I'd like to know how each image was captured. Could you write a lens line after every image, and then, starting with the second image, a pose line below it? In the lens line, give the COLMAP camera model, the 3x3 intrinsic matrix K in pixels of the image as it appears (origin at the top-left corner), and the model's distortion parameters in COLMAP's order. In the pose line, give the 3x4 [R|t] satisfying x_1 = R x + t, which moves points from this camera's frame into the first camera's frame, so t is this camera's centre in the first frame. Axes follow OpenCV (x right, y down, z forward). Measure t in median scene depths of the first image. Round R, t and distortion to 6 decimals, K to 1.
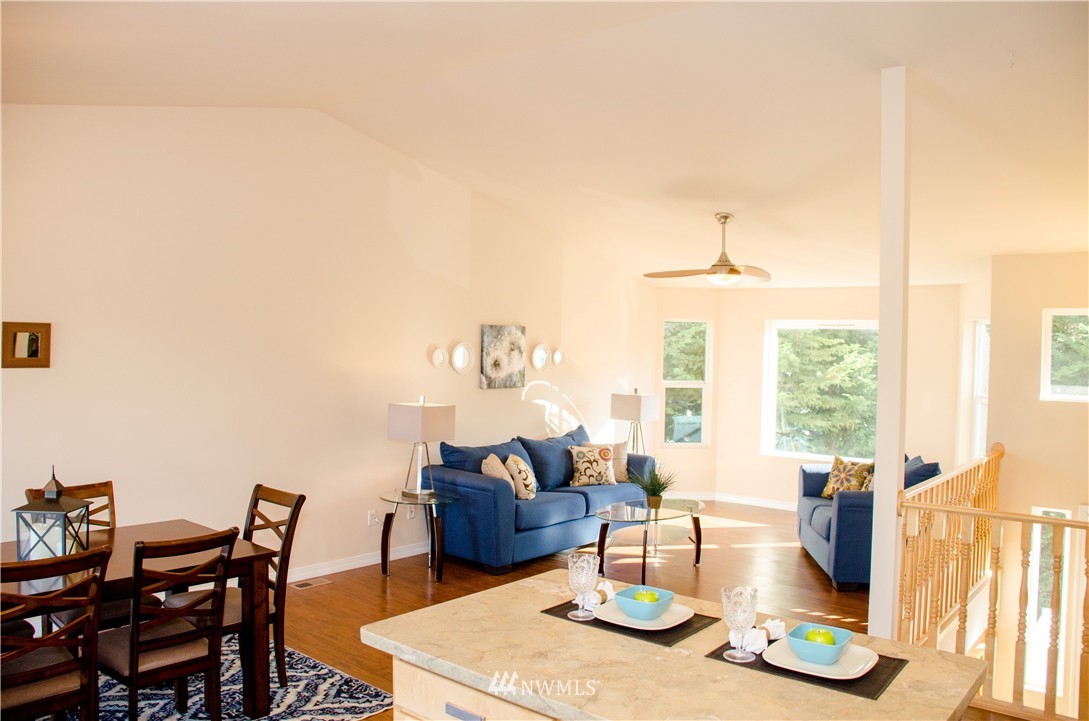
lens RADIAL K [[841.1, 0, 542.9], [0, 841.1, 361.6], [0, 0, 1]] dist [-0.124172, 0.016140]
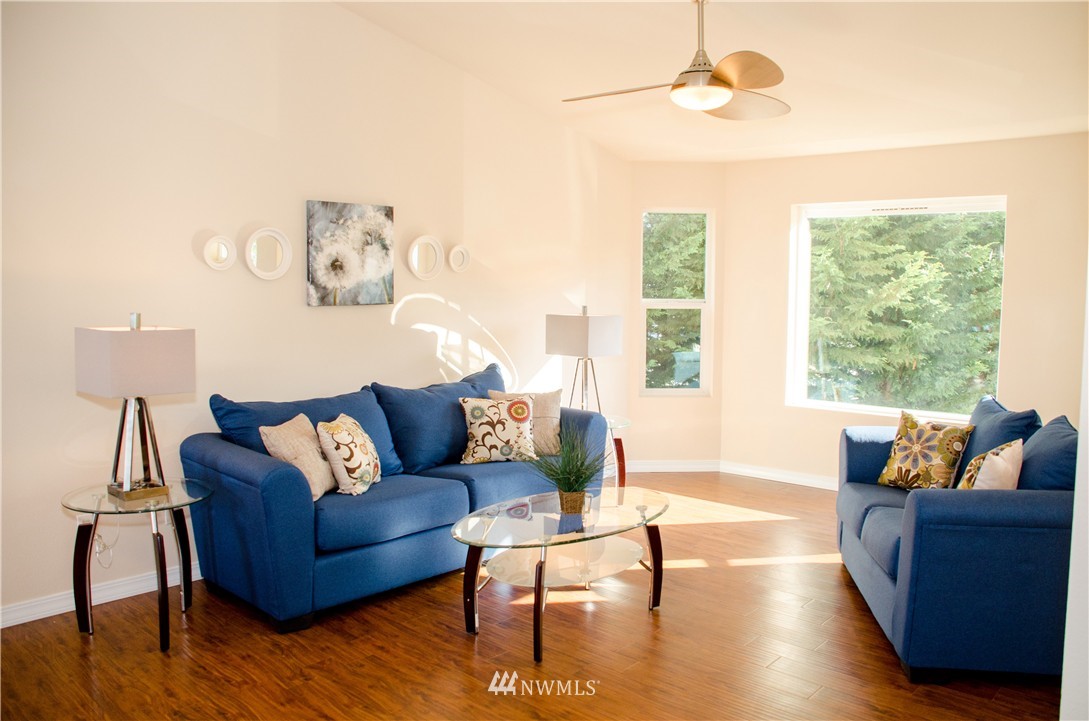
lens RADIAL K [[841.1, 0, 545.4], [0, 841.1, 359.6], [0, 0, 1]] dist [-0.124172, 0.016140]
pose [[0.998747, -0.010874, -0.048856, 0.125390], [0.014145, 0.997644, 0.067123, 0.032604], [0.048011, -0.067730, 0.996548, 0.397366]]
